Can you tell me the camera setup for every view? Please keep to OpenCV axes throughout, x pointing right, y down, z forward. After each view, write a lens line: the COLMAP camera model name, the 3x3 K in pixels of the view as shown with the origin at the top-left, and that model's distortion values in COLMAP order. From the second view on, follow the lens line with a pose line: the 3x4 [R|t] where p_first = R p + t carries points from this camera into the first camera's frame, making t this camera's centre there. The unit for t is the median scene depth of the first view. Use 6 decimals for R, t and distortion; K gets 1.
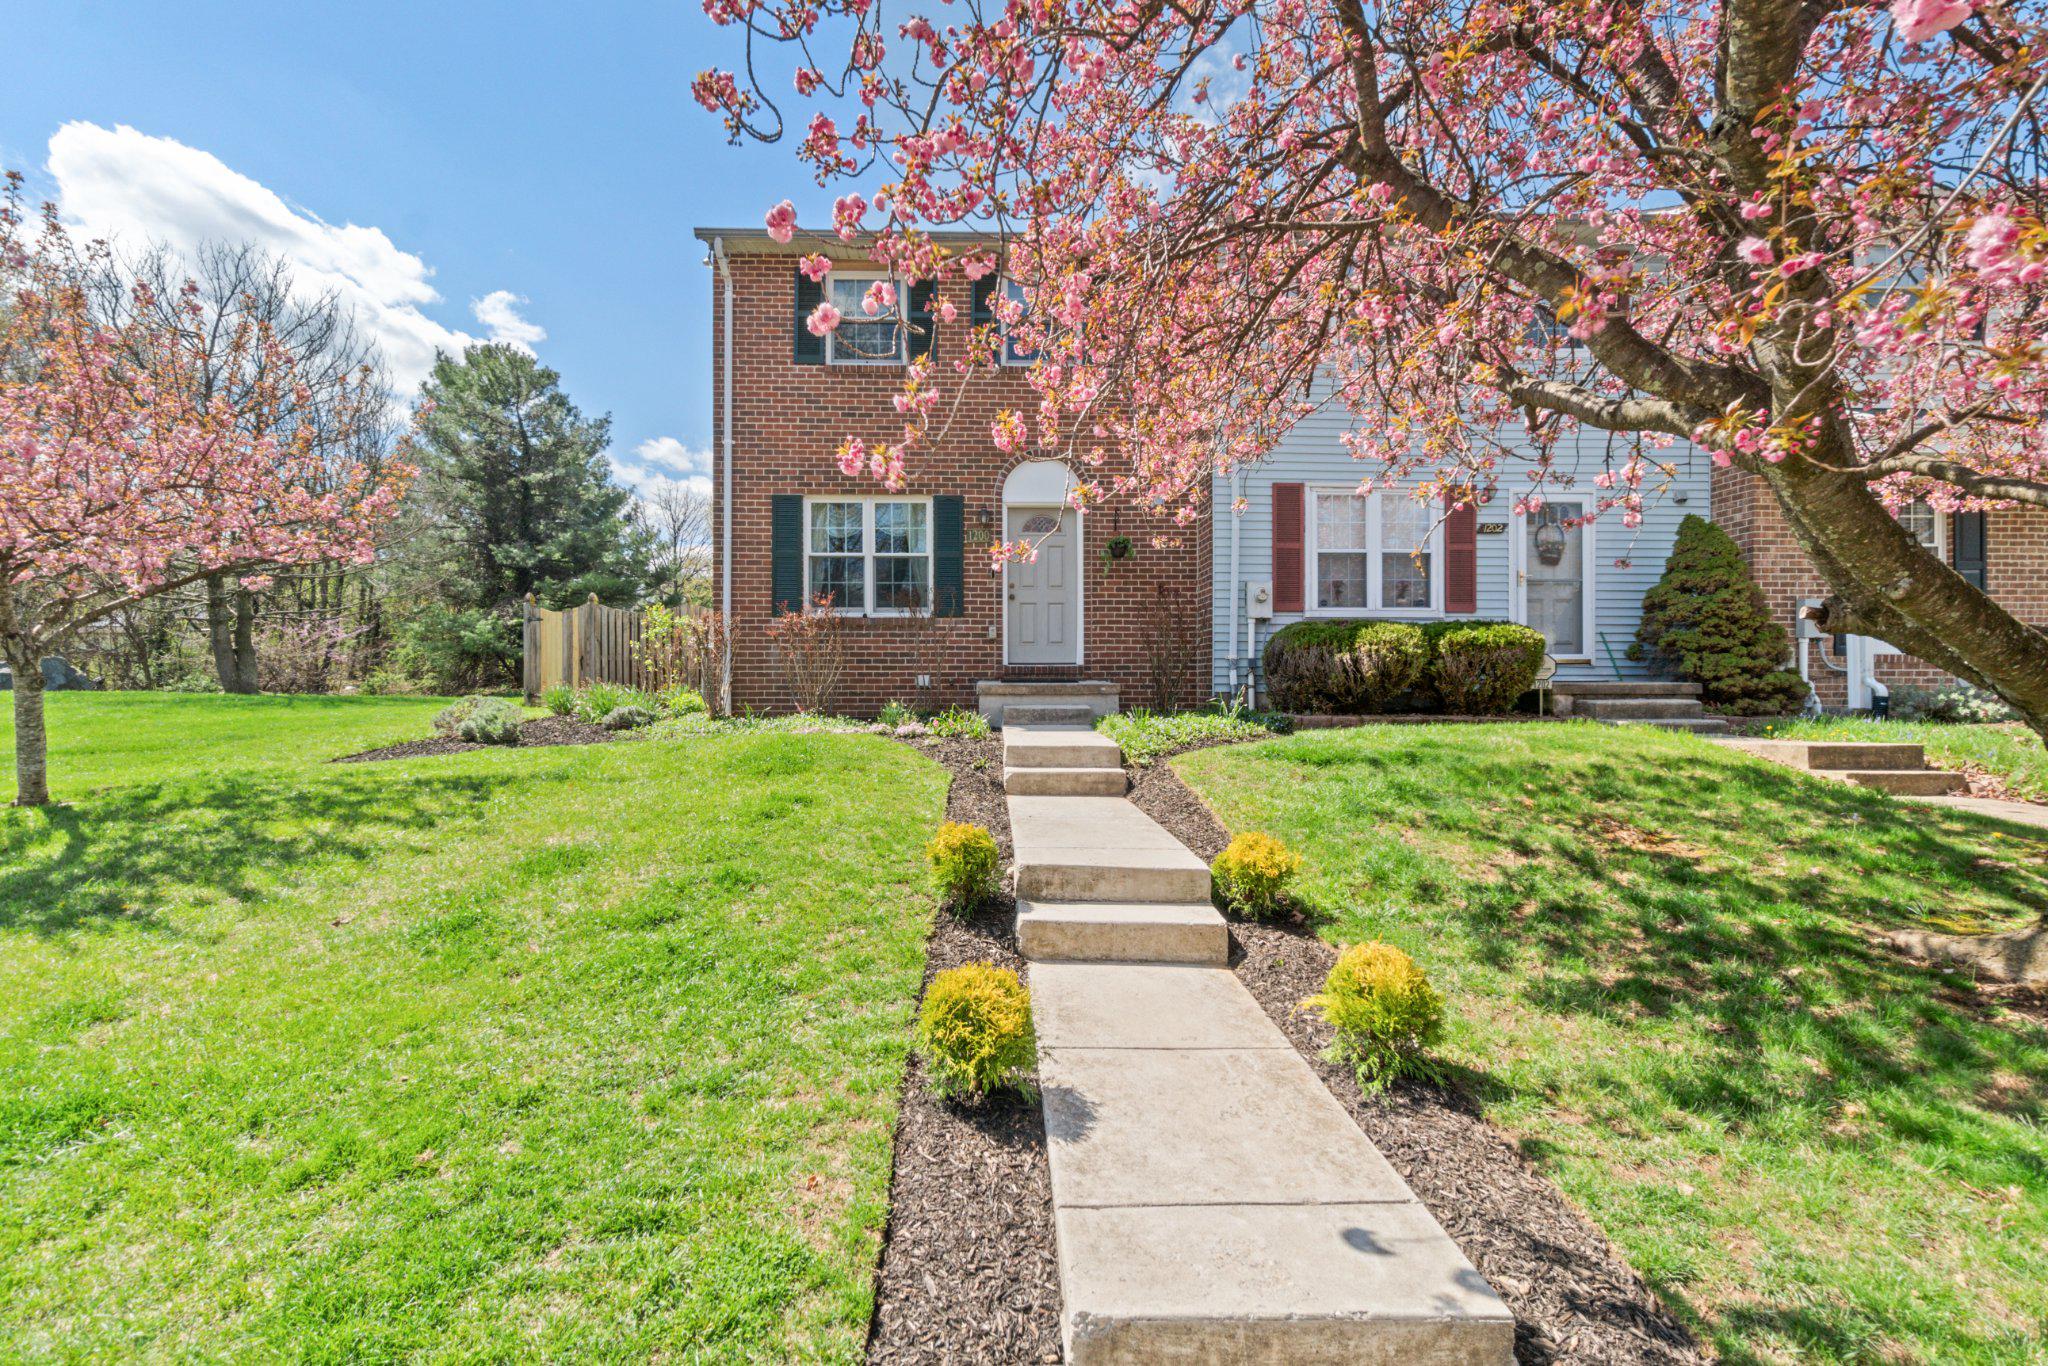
lens RADIAL K [[891.9, 0, 1014.7], [0, 891.9, 670.0], [0, 0, 1]] dist [0.000516, -0.000281]
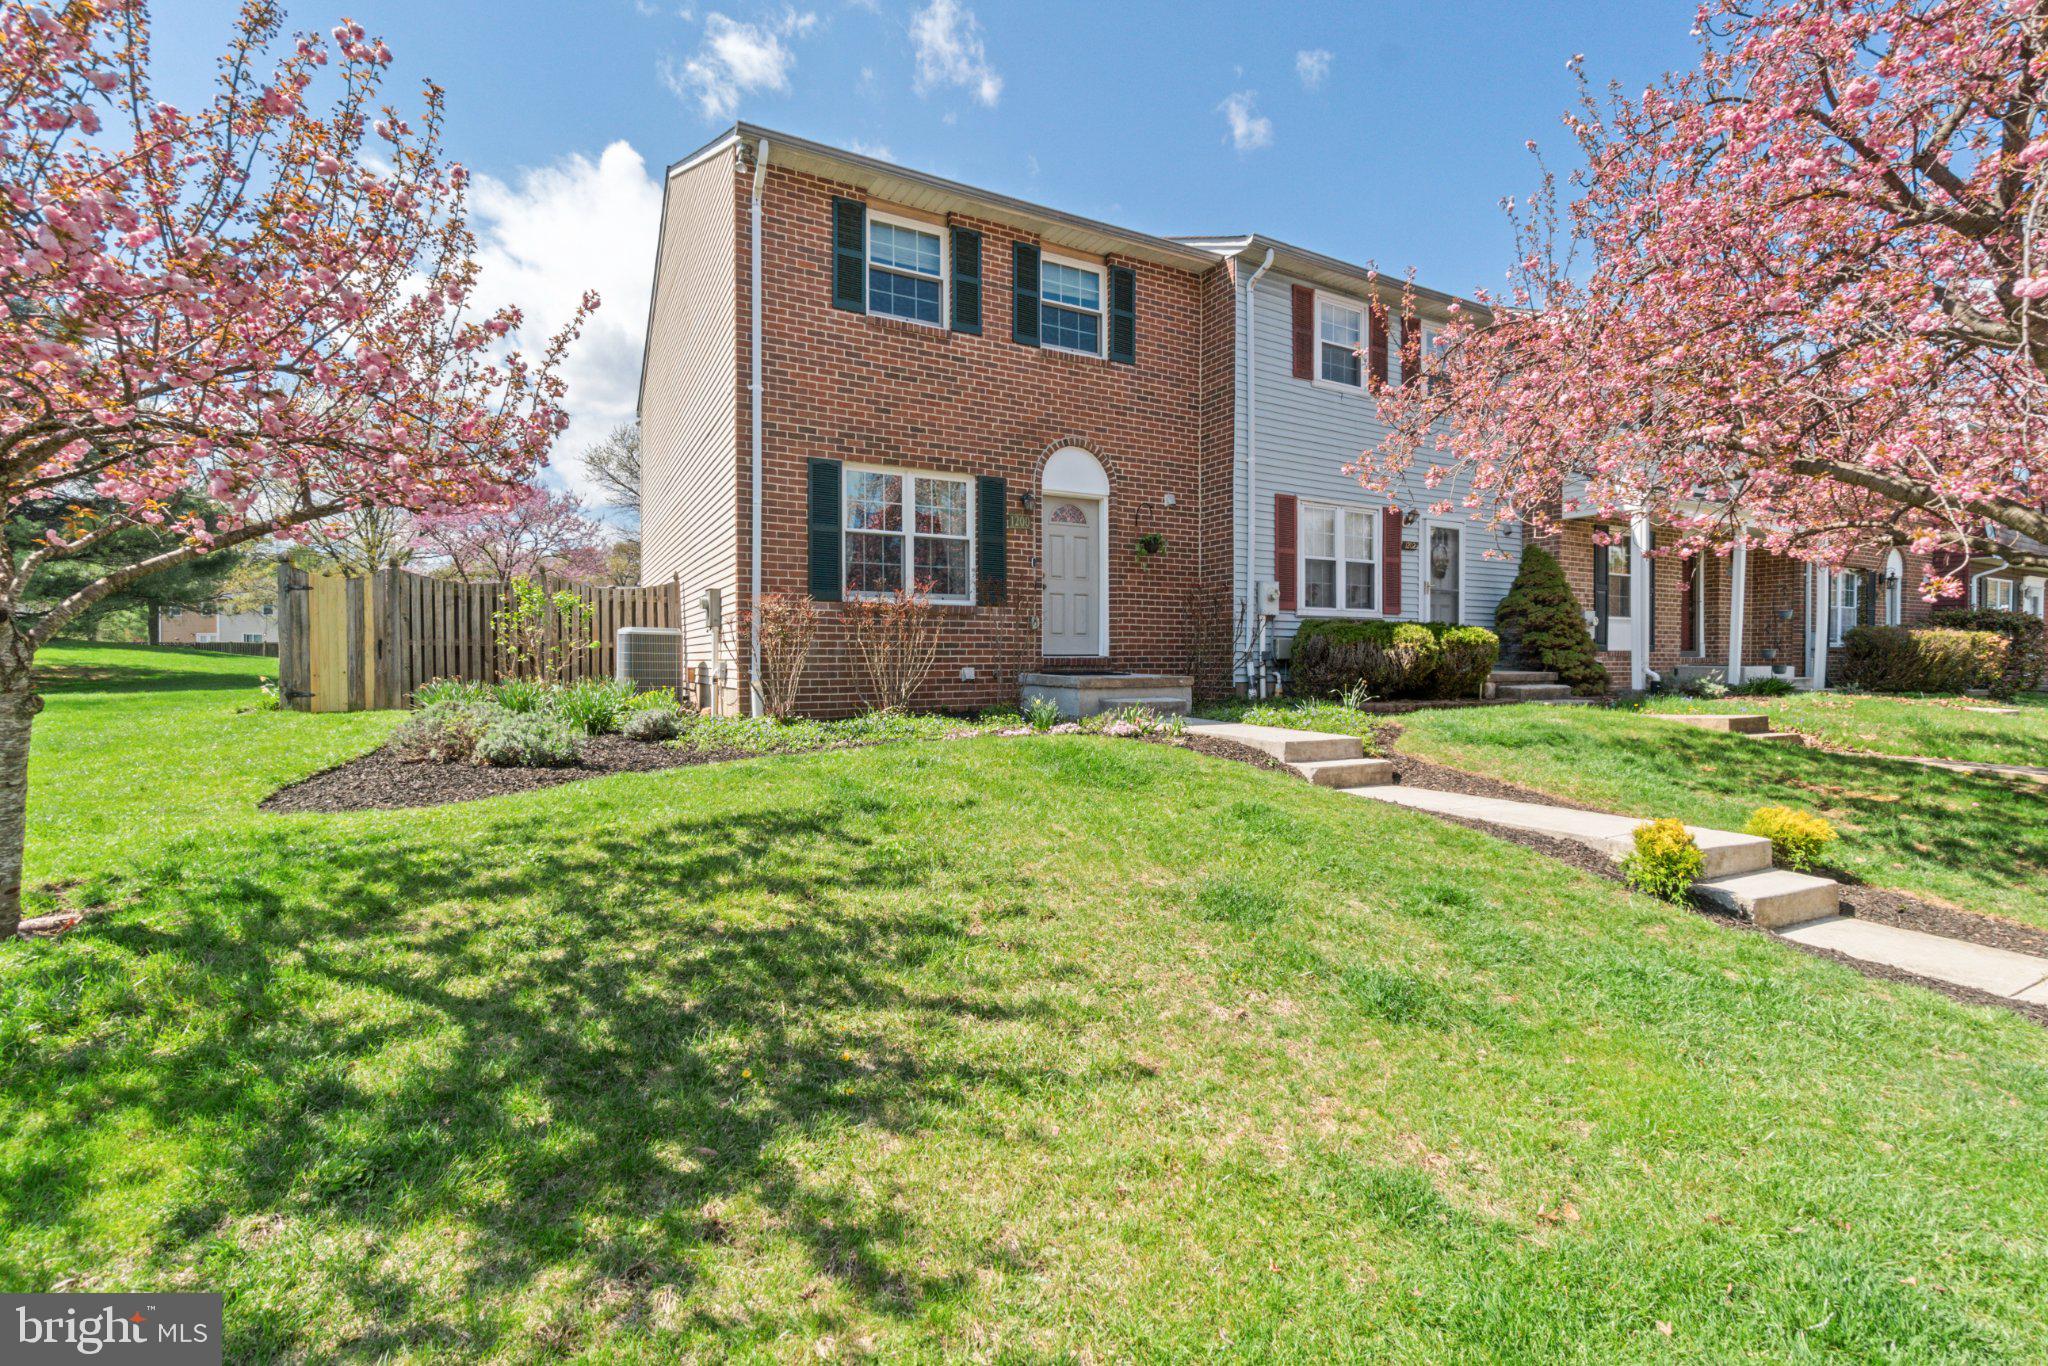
lens RADIAL K [[891.9, 0, 1014.7], [0, 891.9, 670.0], [0, 0, 1]] dist [0.000516, -0.000281]
pose [[0.895283, -0.005614, 0.445463, -0.490101], [-0.004205, 0.999770, 0.021050, -0.011775], [-0.445479, -0.020719, 0.895053, 0.145658]]
